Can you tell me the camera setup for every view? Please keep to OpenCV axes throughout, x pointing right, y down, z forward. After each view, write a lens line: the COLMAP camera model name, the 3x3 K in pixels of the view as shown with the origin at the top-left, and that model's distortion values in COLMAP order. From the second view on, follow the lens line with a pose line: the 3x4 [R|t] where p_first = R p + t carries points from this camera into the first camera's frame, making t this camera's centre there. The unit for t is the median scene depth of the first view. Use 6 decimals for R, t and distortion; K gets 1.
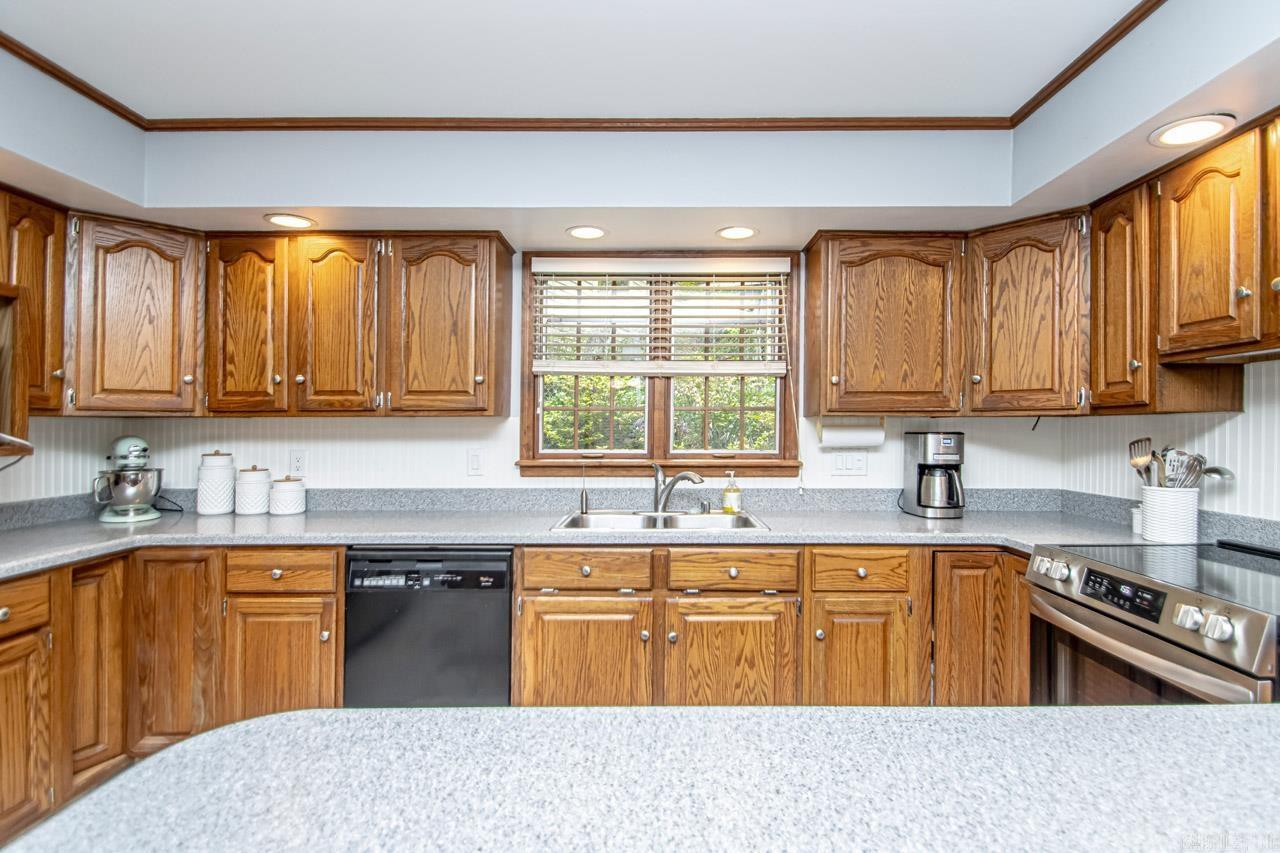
lens RADIAL K [[605.4, 0, 689.6], [0, 605.4, 430.5], [0, 0, 1]] dist [0.019004, -0.019146]
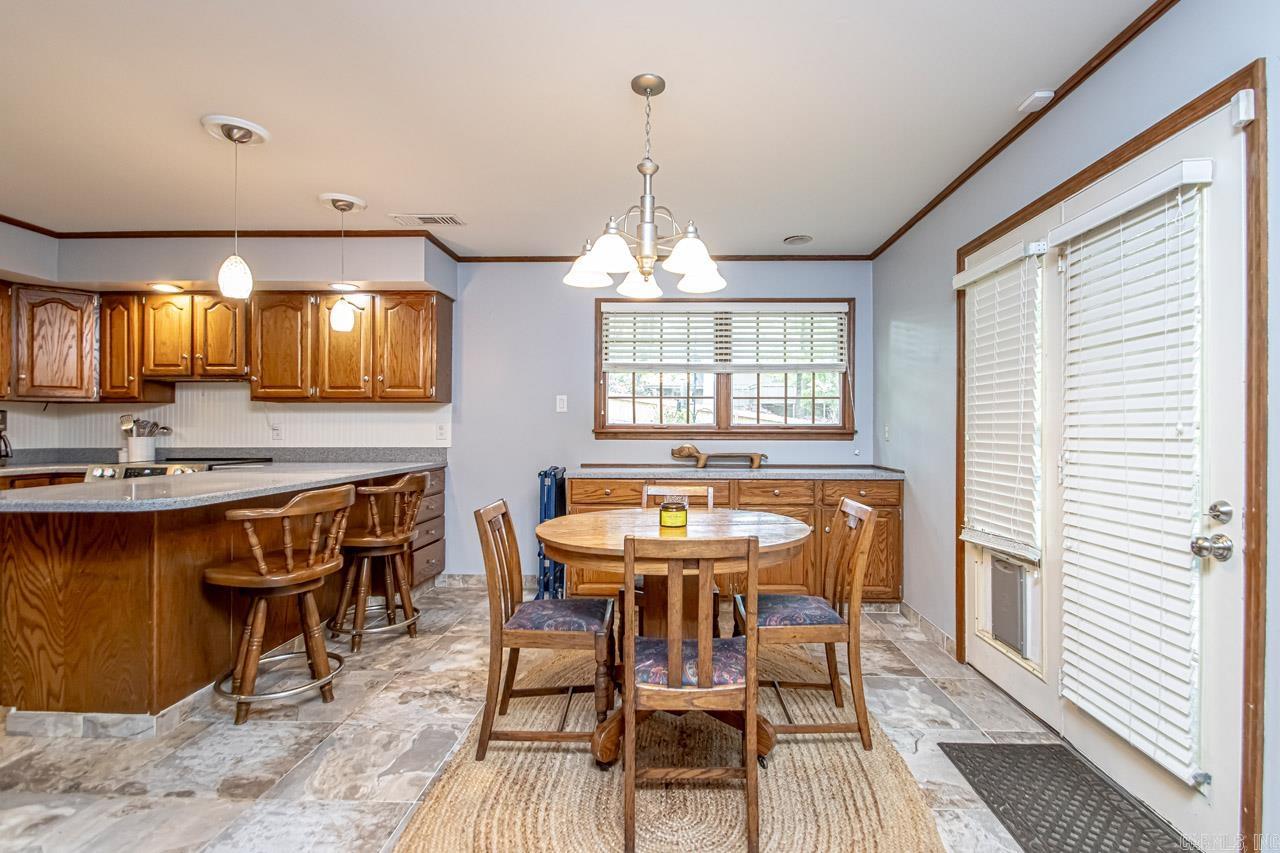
lens RADIAL K [[615.6, 0, 639.2], [0, 615.6, 417.1], [0, 0, 1]] dist [0.051860, -0.027119]
pose [[0.072029, 0.018613, 0.997229, -1.095800], [0.005652, 0.999802, -0.019070, 0.063270], [-0.997387, 0.007010, 0.071909, -0.764535]]
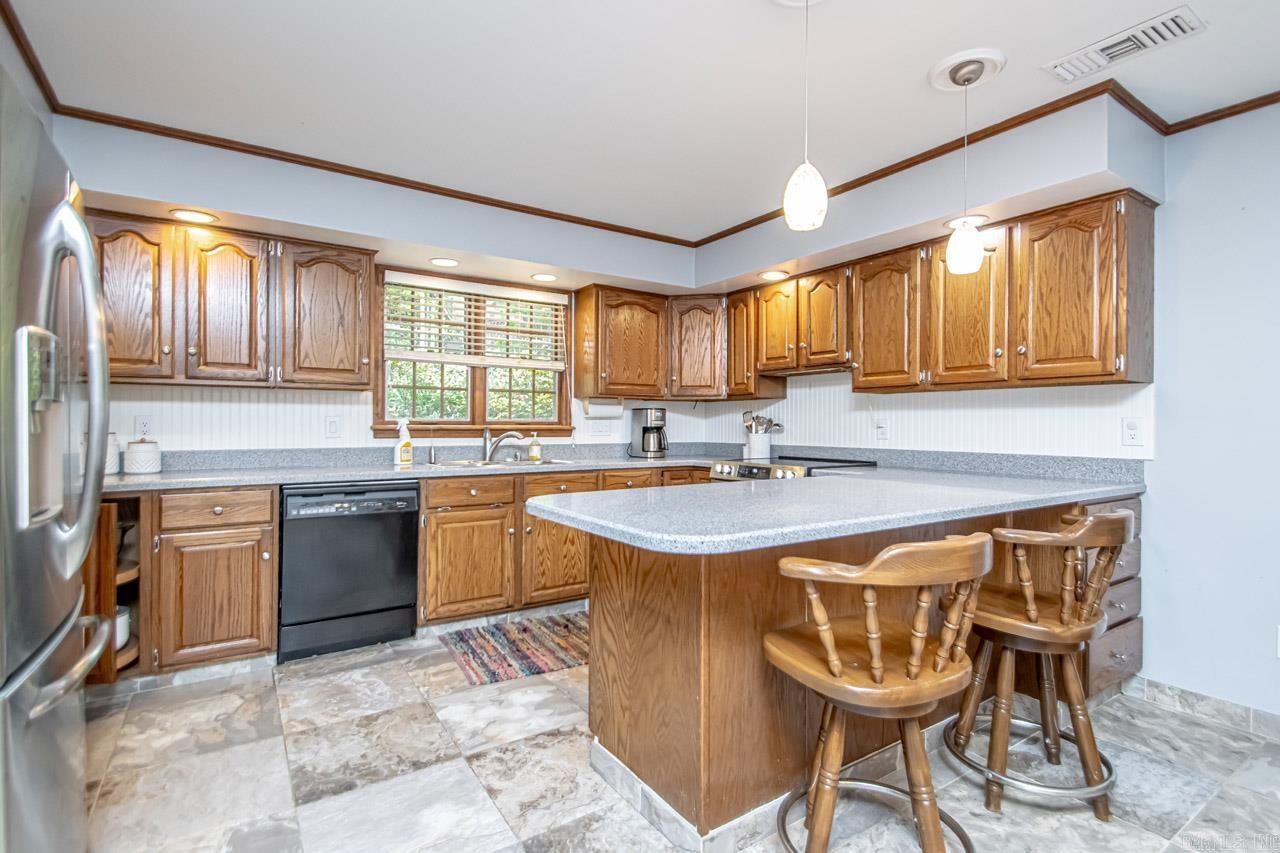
lens RADIAL K [[593.0, 0, 650.9], [0, 593.0, 423.4], [0, 0, 1]] dist [0.018151, -0.019287]
pose [[0.838439, 0.005448, 0.544968, -0.557013], [-0.002212, 0.999976, -0.006594, 0.060722], [-0.544991, 0.004323, 0.838431, -0.448490]]
